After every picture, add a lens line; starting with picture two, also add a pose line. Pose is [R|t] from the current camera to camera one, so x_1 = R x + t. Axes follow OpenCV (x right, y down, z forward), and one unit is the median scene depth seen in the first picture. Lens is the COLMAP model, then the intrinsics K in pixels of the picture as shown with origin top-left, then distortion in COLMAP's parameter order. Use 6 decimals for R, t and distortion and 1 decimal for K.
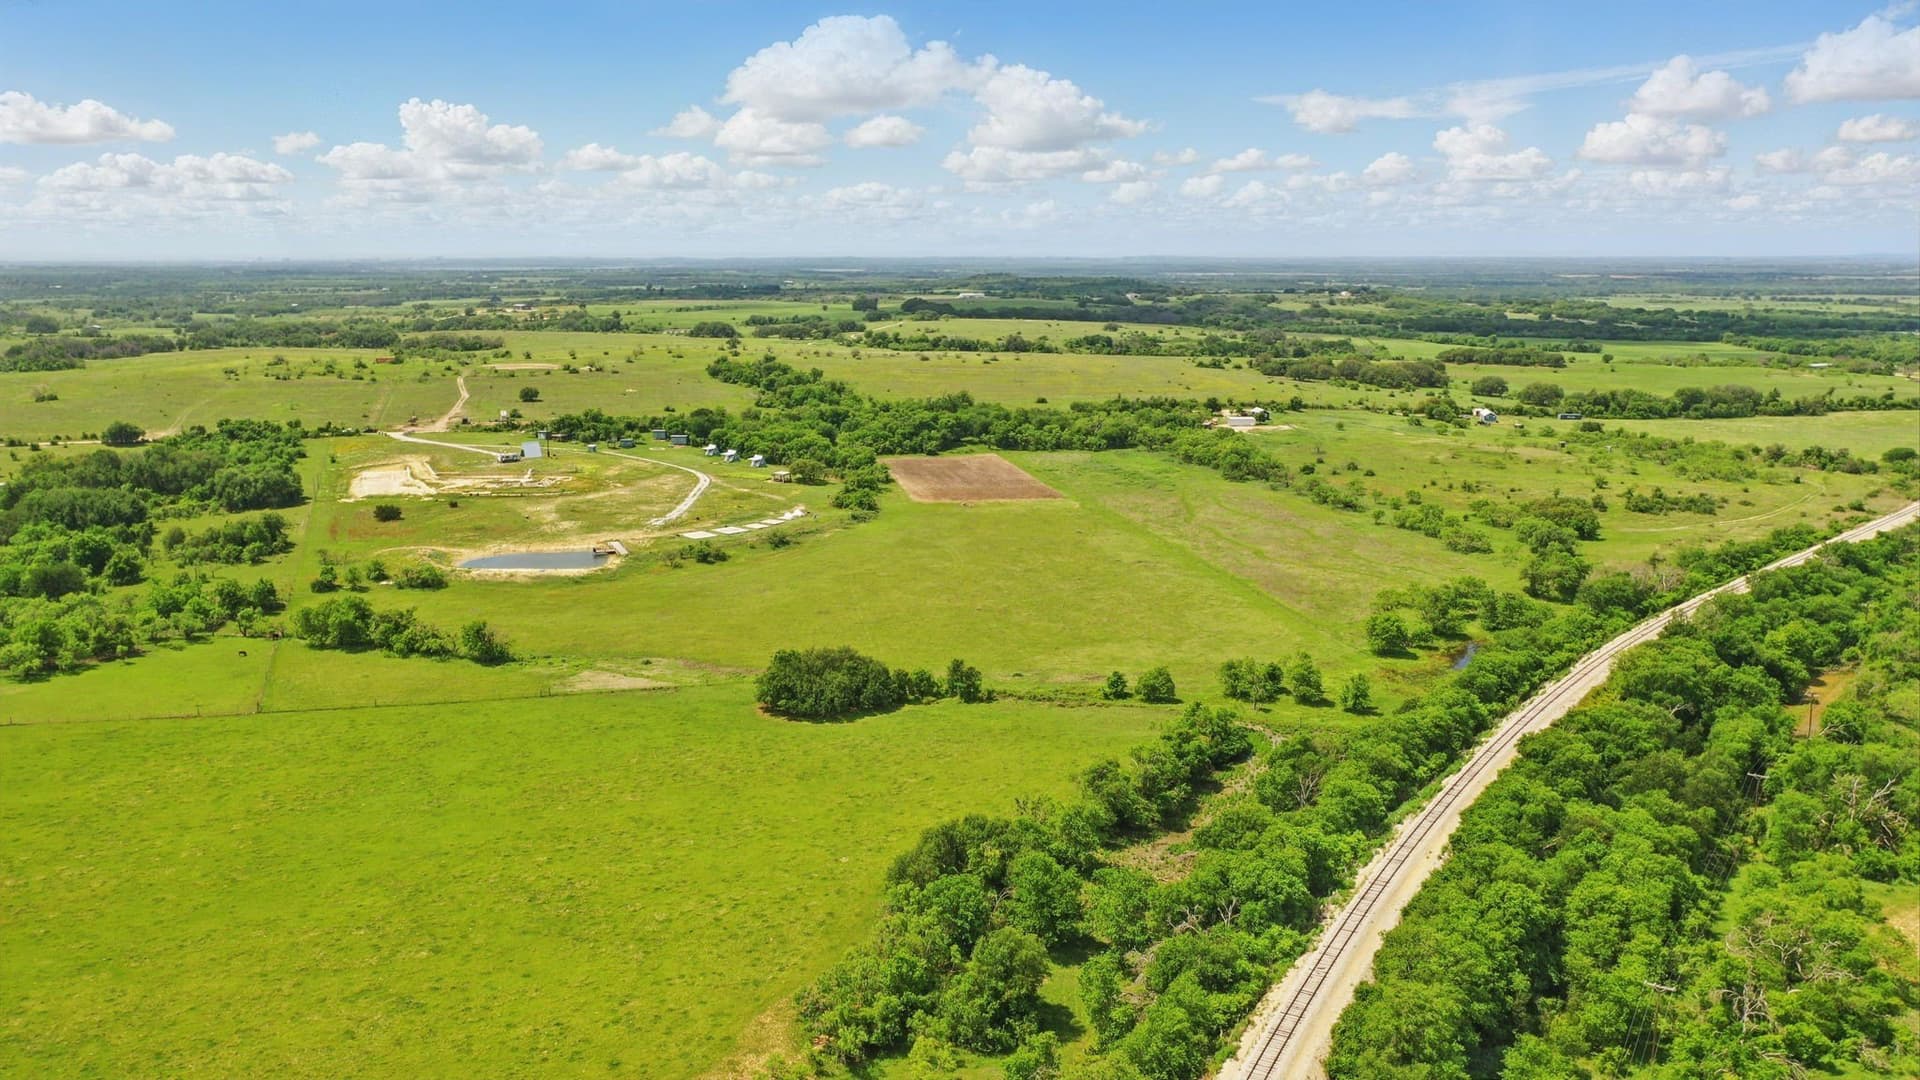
lens RADIAL K [[1536.9, 0, 960.0], [0, 1536.9, 540.0], [0, 0, 1]] dist [-0.000910, 0.002157]
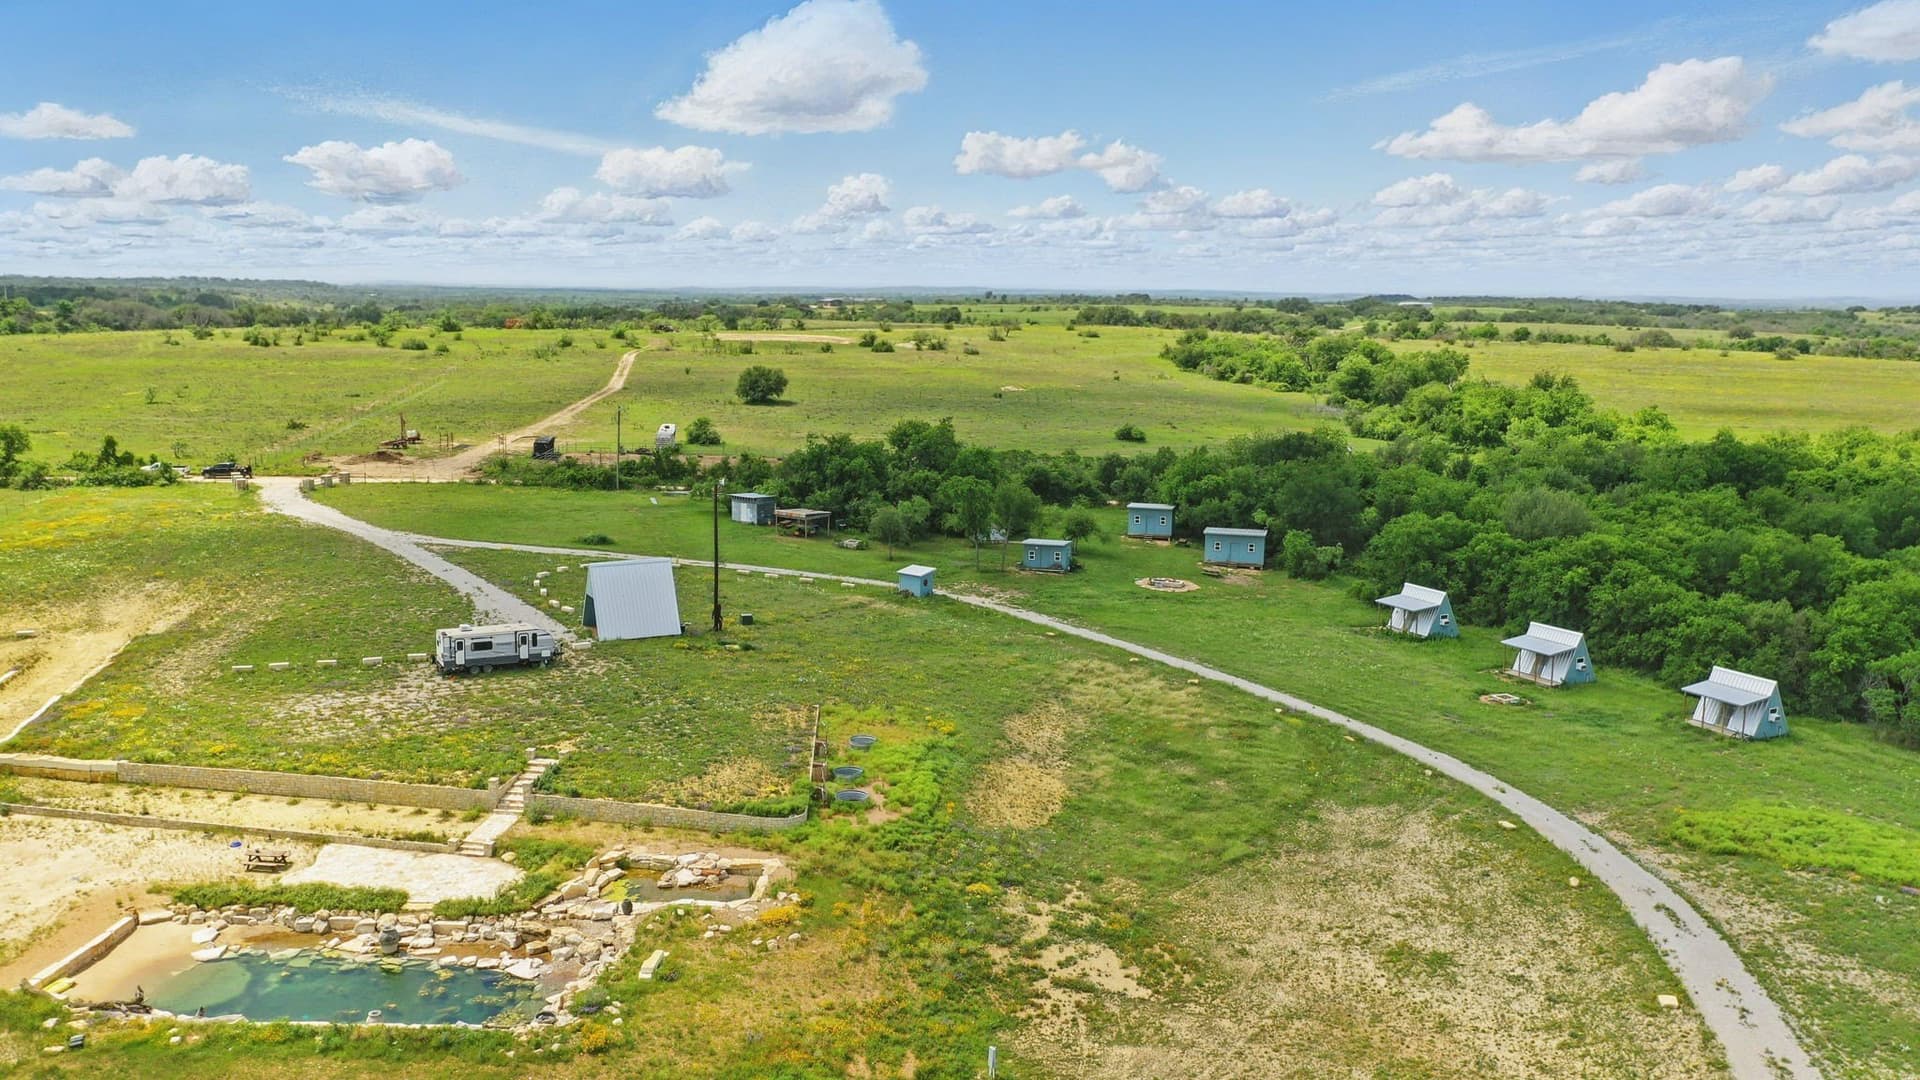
lens RADIAL K [[1536.9, 0, 960.0], [0, 1536.9, 540.0], [0, 0, 1]] dist [-0.000910, 0.002157]
pose [[0.978950, 0.044792, -0.199122, -0.176487], [-0.049741, 0.998563, -0.019921, -0.058669], [0.197944, 0.029406, 0.979772, 0.729345]]
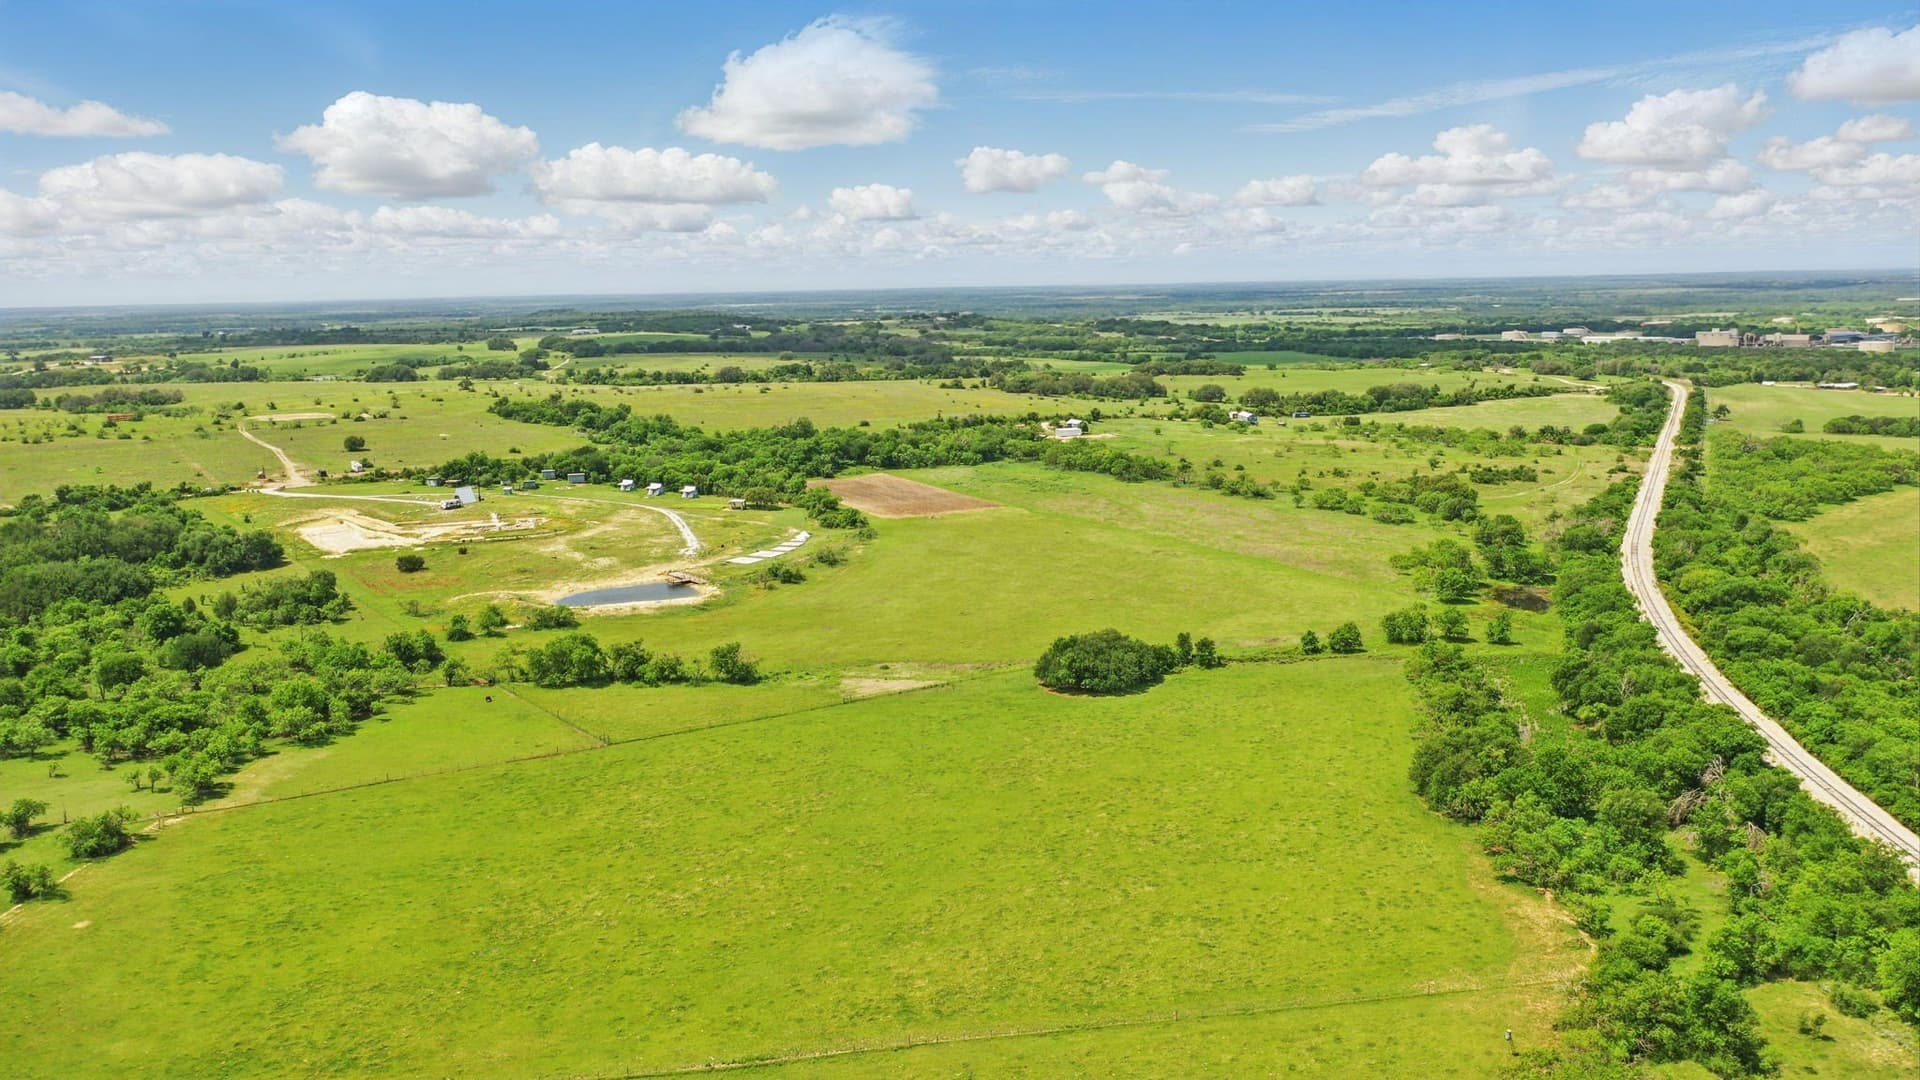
lens RADIAL K [[1536.9, 0, 960.0], [0, 1536.9, 540.0], [0, 0, 1]] dist [-0.000910, 0.002157]
pose [[0.947733, -0.073580, 0.310466, -0.259175], [0.079762, 0.996788, -0.007242, 0.001569], [-0.308936, 0.031627, 0.950557, -0.020307]]
